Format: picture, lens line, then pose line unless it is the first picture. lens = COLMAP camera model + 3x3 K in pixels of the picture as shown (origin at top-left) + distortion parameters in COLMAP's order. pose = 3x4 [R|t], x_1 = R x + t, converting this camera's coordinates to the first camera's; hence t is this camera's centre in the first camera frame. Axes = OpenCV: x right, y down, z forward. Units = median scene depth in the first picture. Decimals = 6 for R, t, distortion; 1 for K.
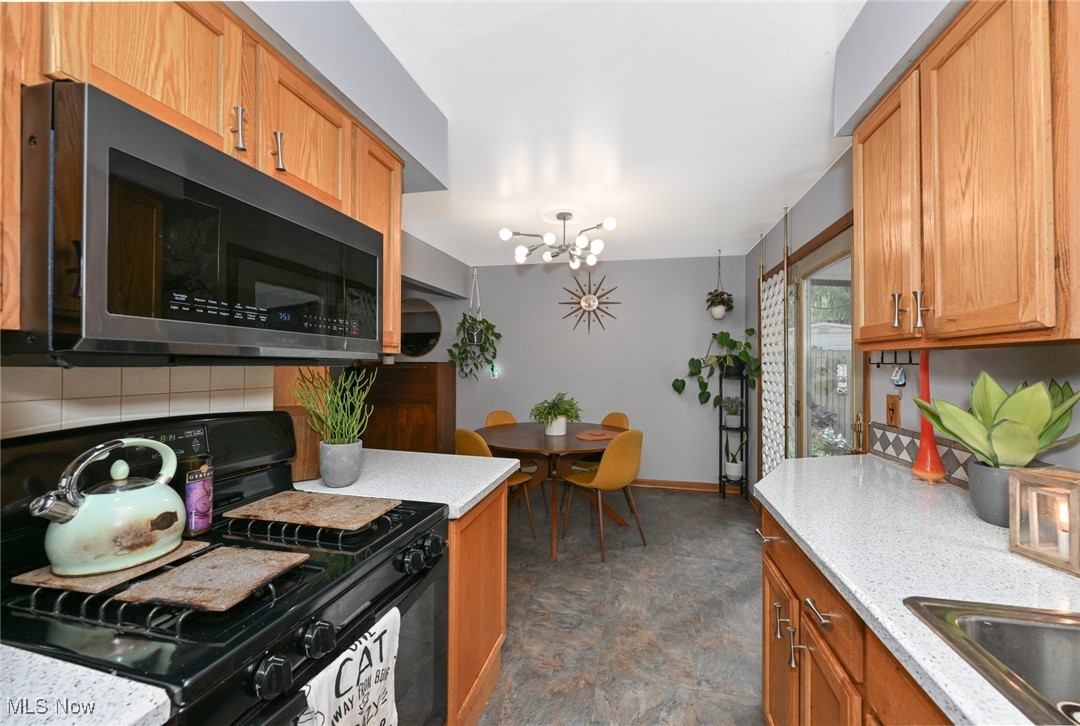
lens RADIAL K [[433.4, 0, 540.0], [0, 433.4, 363.0], [0, 0, 1]] dist [0.000246, 0.000221]
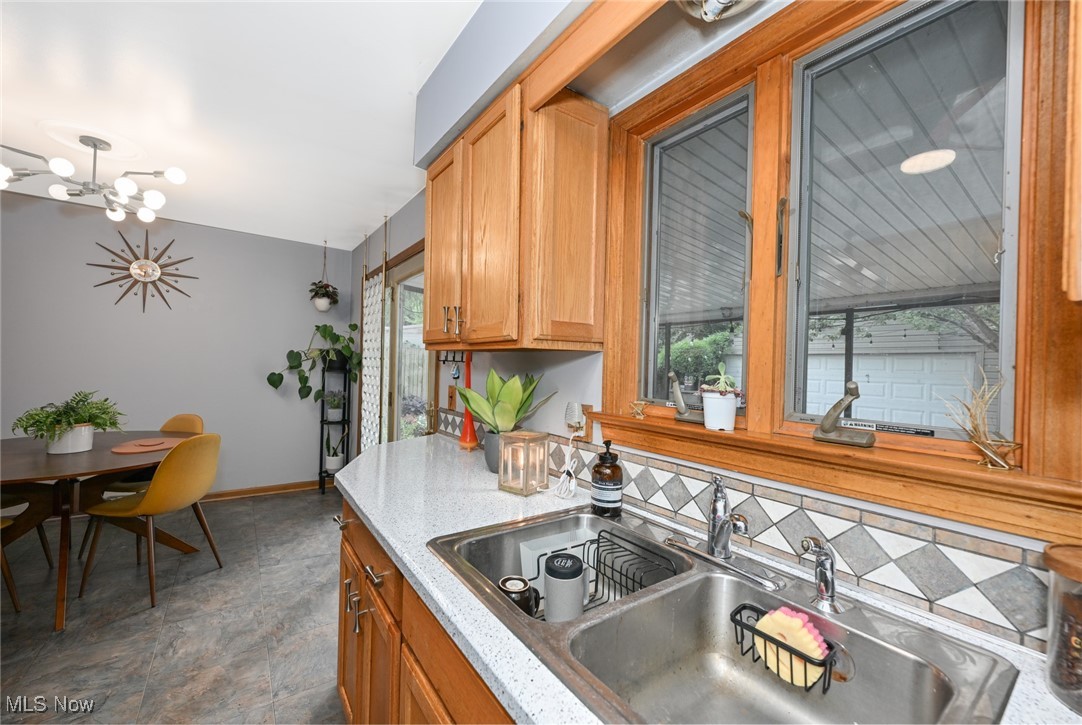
lens RADIAL K [[434.2, 0, 541.0], [0, 434.2, 362.5], [0, 0, 1]] dist [0.000246, 0.000221]
pose [[0.667414, 0.019879, 0.744421, 0.021848], [-0.030044, 0.999549, 0.000244, -0.001200], [-0.744080, -0.022528, 0.667710, -0.028650]]
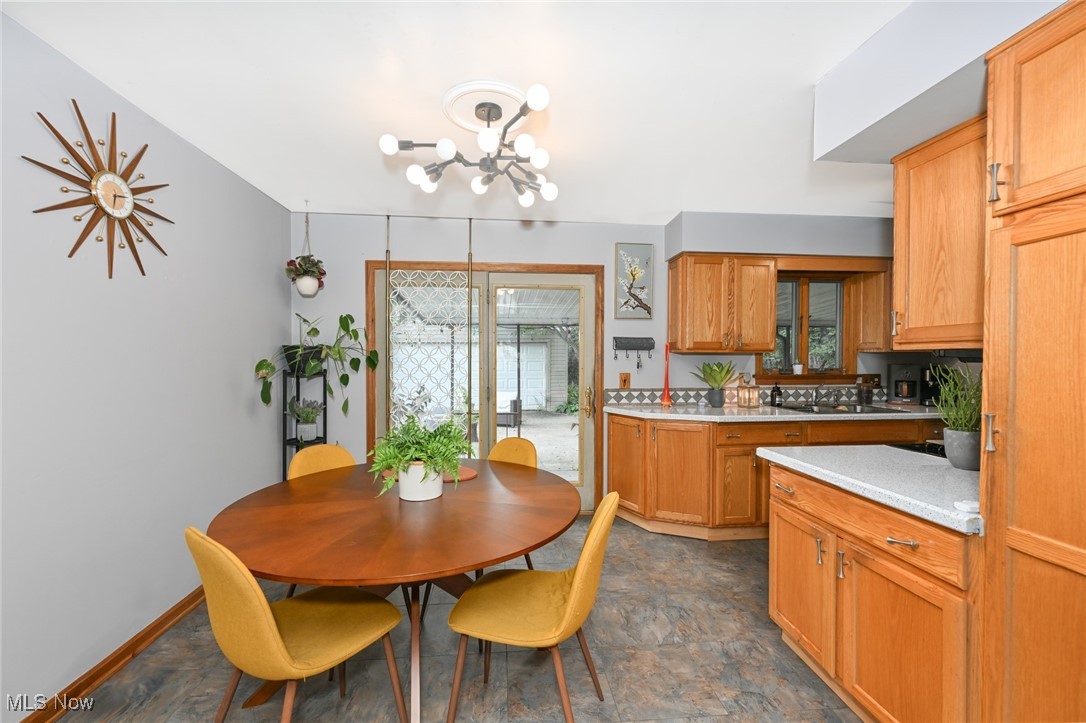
lens RADIAL K [[431.6, 0, 543.0], [0, 431.6, 361.5], [0, 0, 1]] dist [0.001846, -0.000210]
pose [[-0.317499, -0.018294, 0.948082, -0.588142], [-0.009655, 0.999824, 0.016059, -0.005104], [-0.948209, -0.004055, -0.317620, 1.219632]]
